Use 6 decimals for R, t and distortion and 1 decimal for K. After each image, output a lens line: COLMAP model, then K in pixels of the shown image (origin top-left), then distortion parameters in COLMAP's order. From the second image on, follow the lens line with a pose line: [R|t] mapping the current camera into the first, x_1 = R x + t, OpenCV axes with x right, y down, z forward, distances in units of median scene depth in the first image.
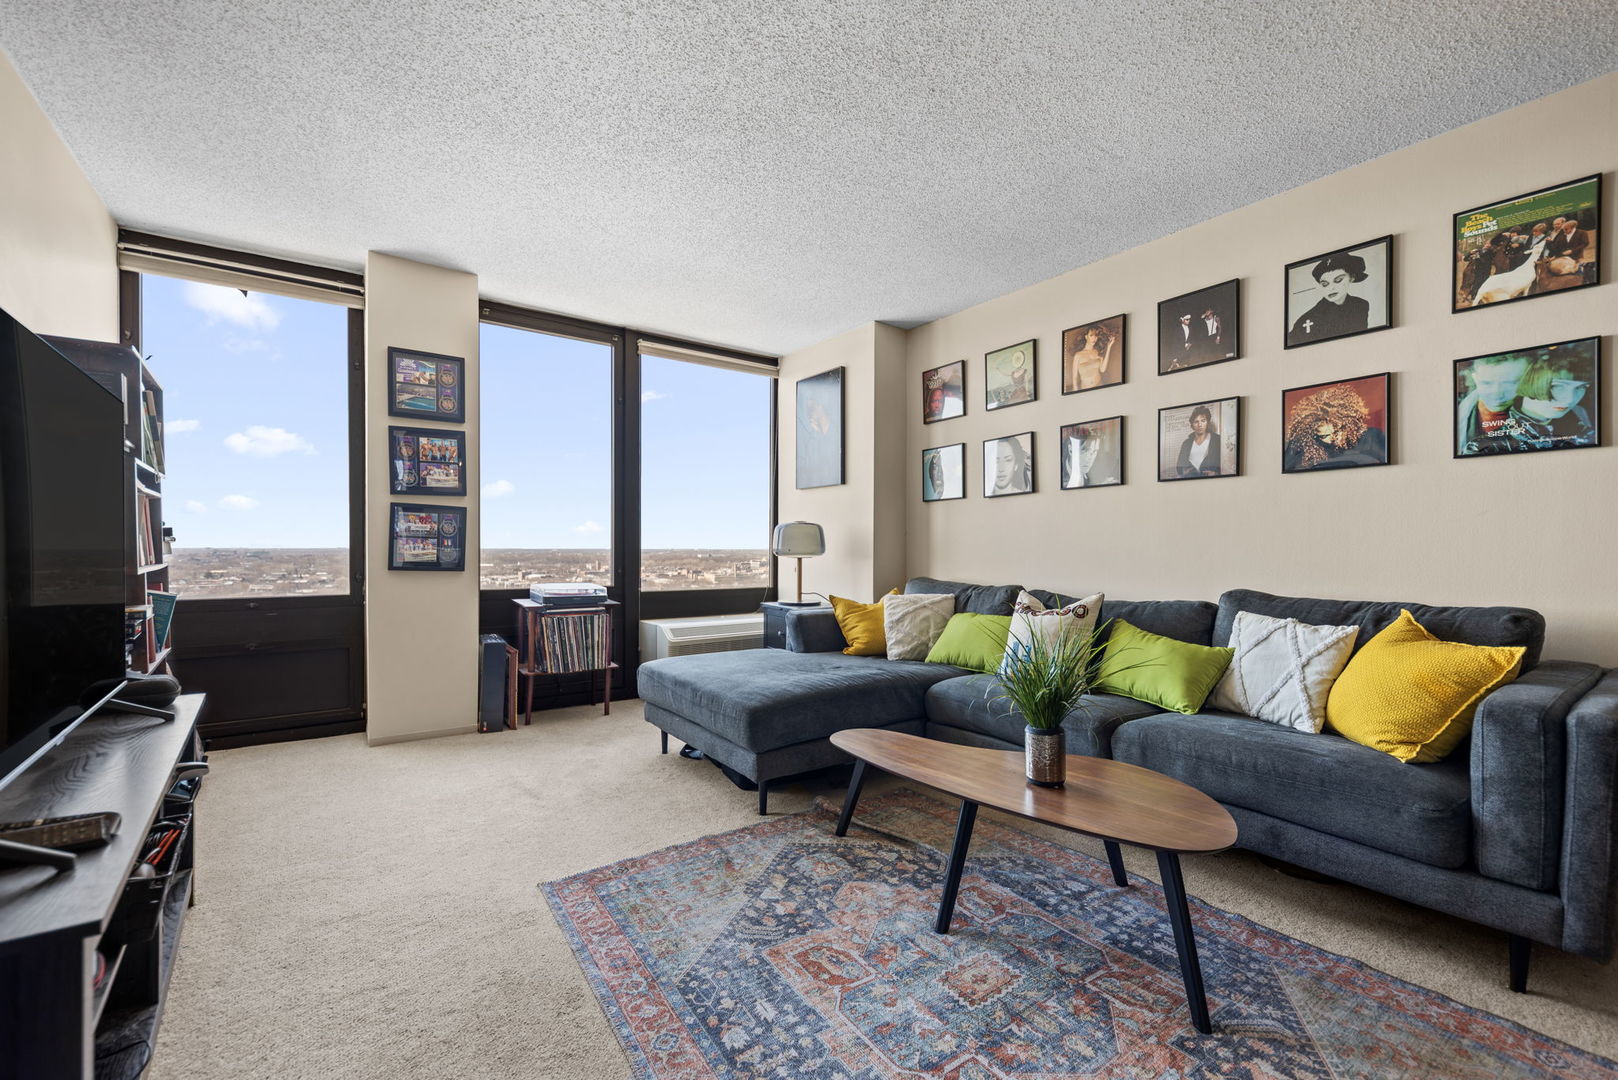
lens RADIAL K [[672.6, 0, 811.8], [0, 672.6, 551.8], [0, 0, 1]] dist [0.017419, -0.010559]
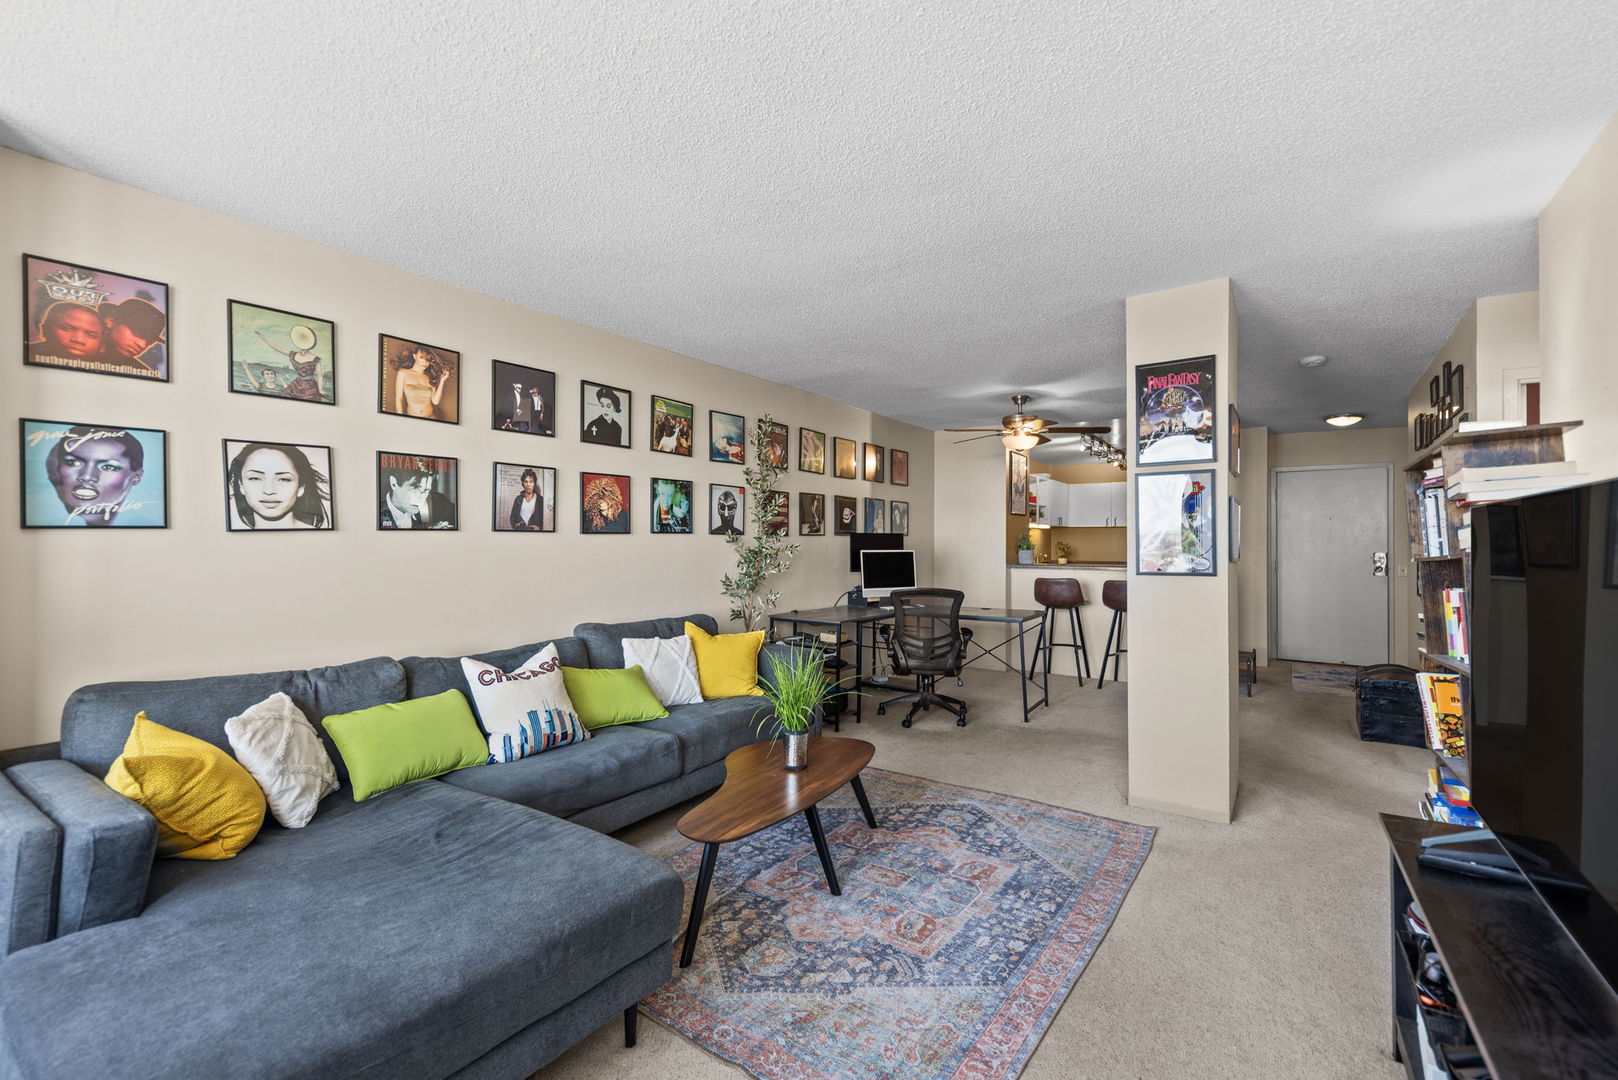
lens RADIAL K [[694.5, 0, 809.0], [0, 694.5, 540.0], [0, 0, 1]] dist [0.000710, 0.000020]
pose [[-0.330187, -0.002529, 0.943912, -0.876376], [0.001530, 0.999994, 0.003214, -0.124200], [-0.943914, 0.002505, -0.330181, 1.195062]]
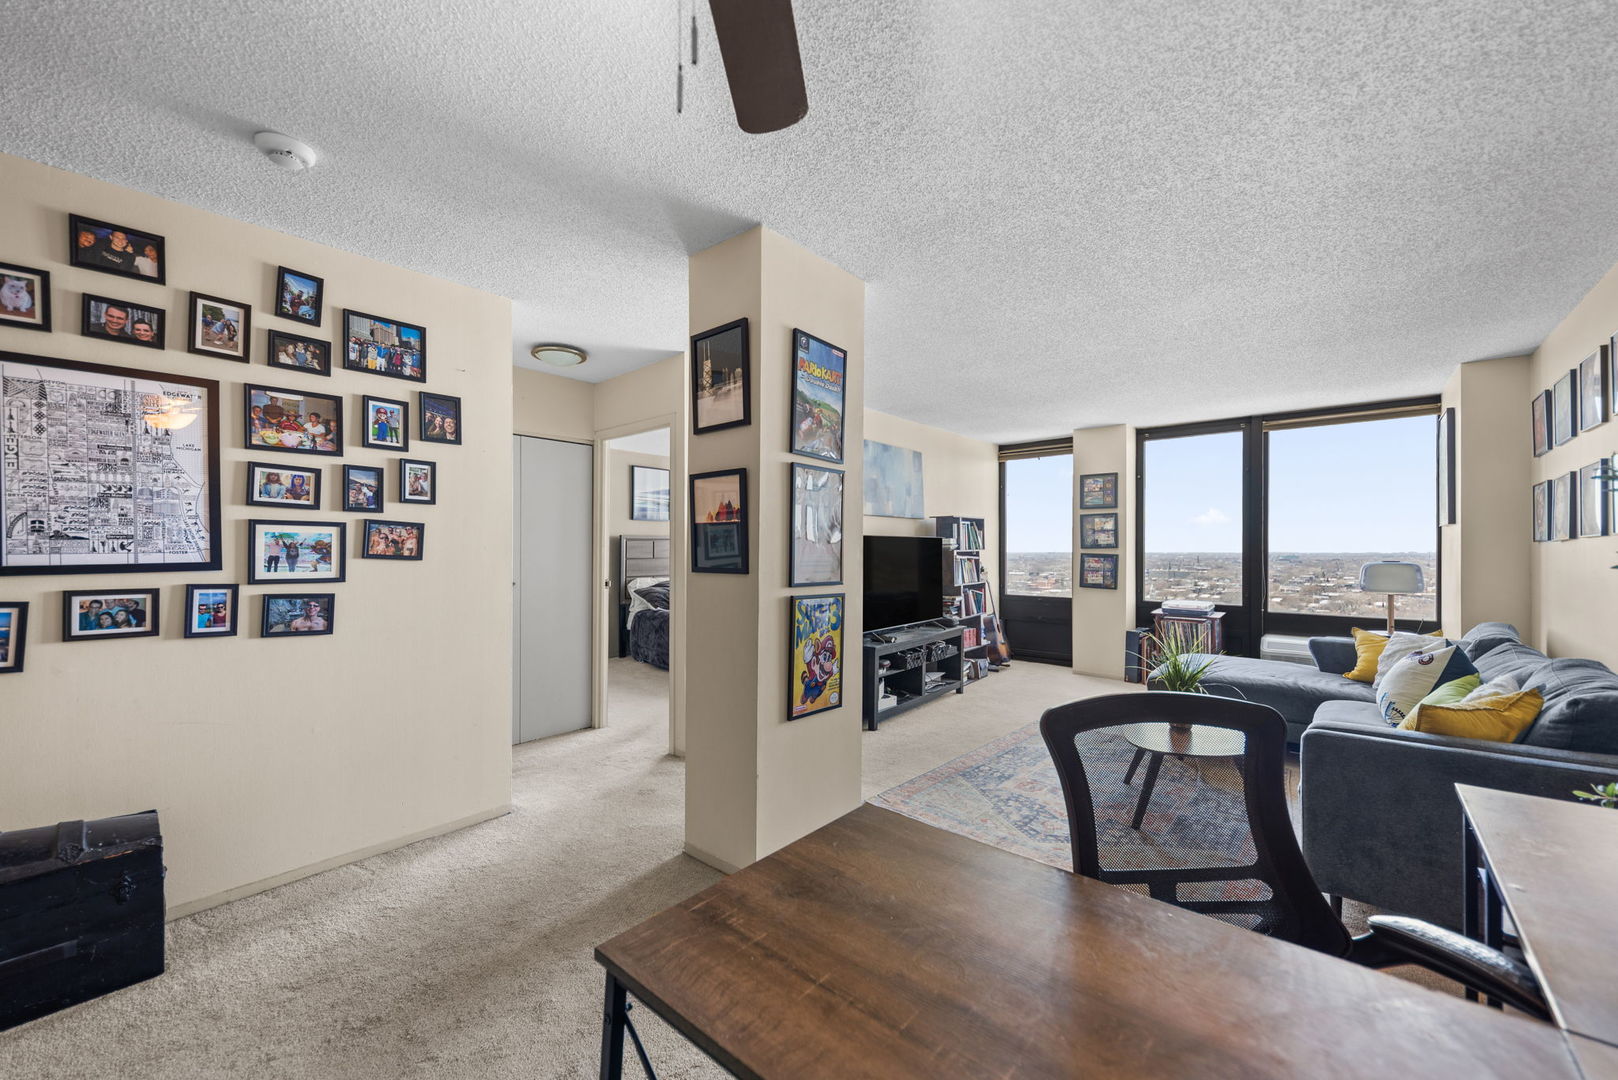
lens RADIAL K [[617.8, 0, 807.7], [0, 617.8, 552.4], [0, 0, 1]] dist [0.000778, 0.000026]
pose [[0.226235, -0.000392, -0.974073, 1.408899], [-0.007394, 0.999970, -0.002120, -0.096096], [0.974045, 0.007682, 0.226225, -0.283225]]
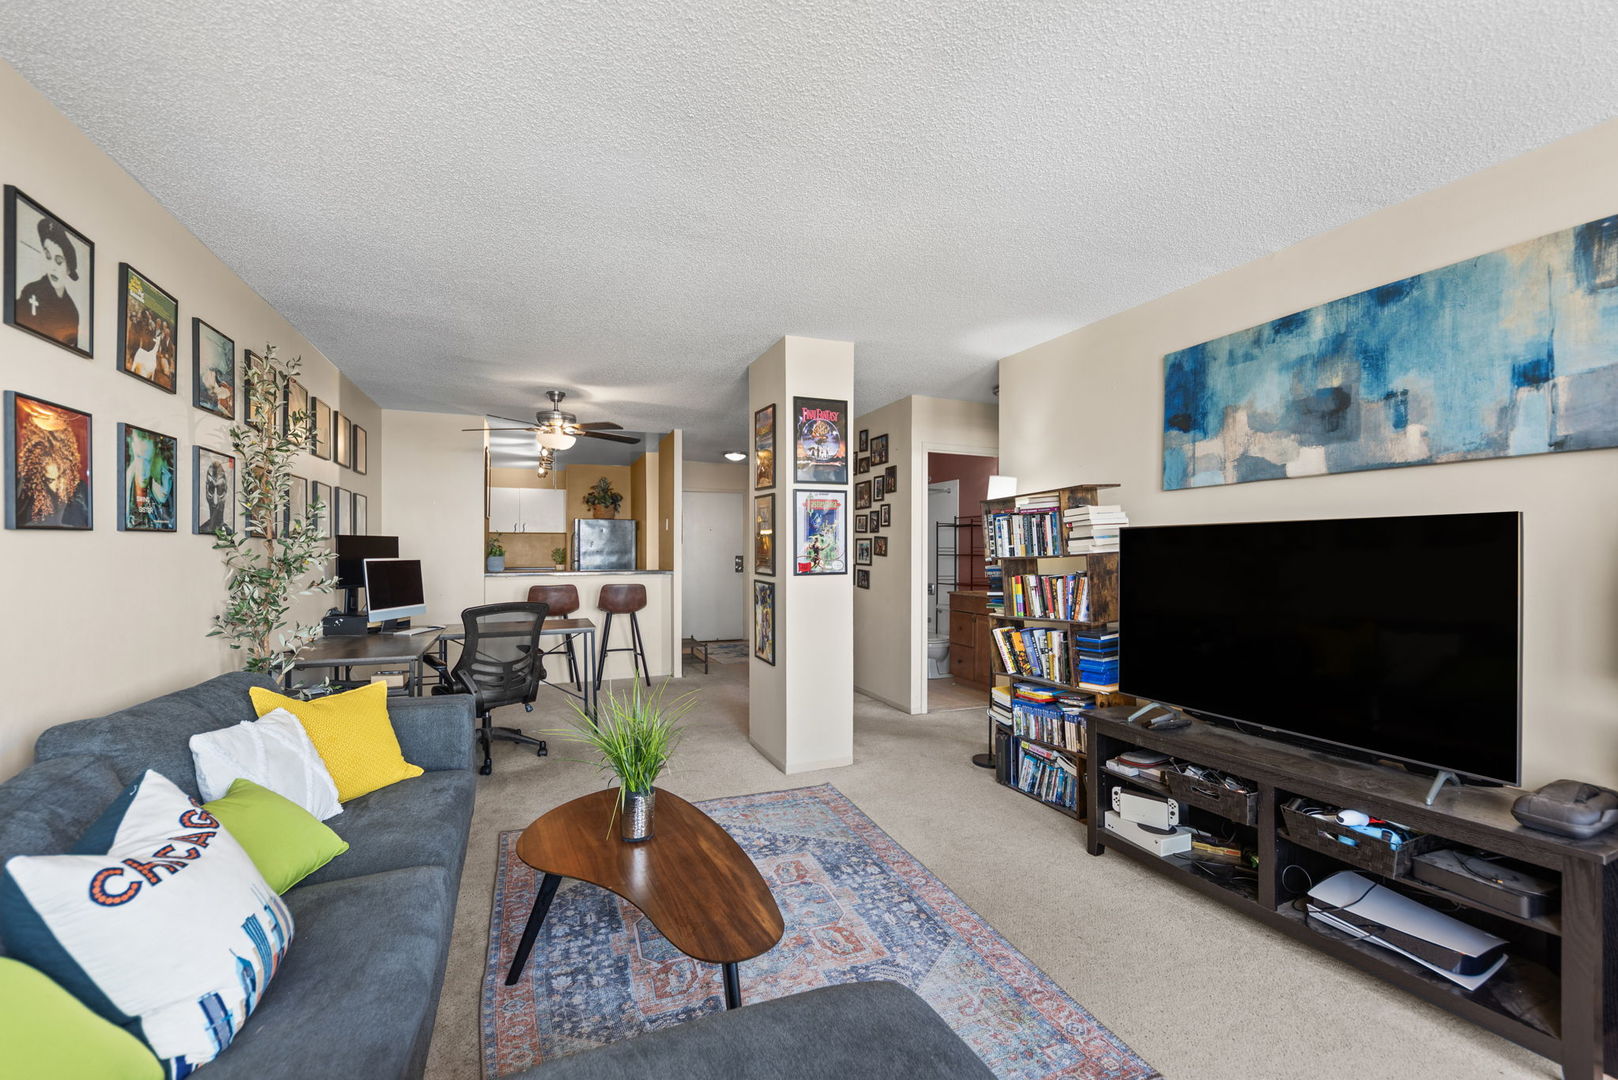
lens RADIAL K [[672.6, 0, 811.8], [0, 672.6, 551.8], [0, 0, 1]] dist [0.017419, -0.010559]
pose [[-0.974131, -0.005960, 0.225907, -0.156007], [-0.003674, 0.999938, 0.010538, -0.120966], [-0.225956, 0.009435, -0.974092, 1.654904]]
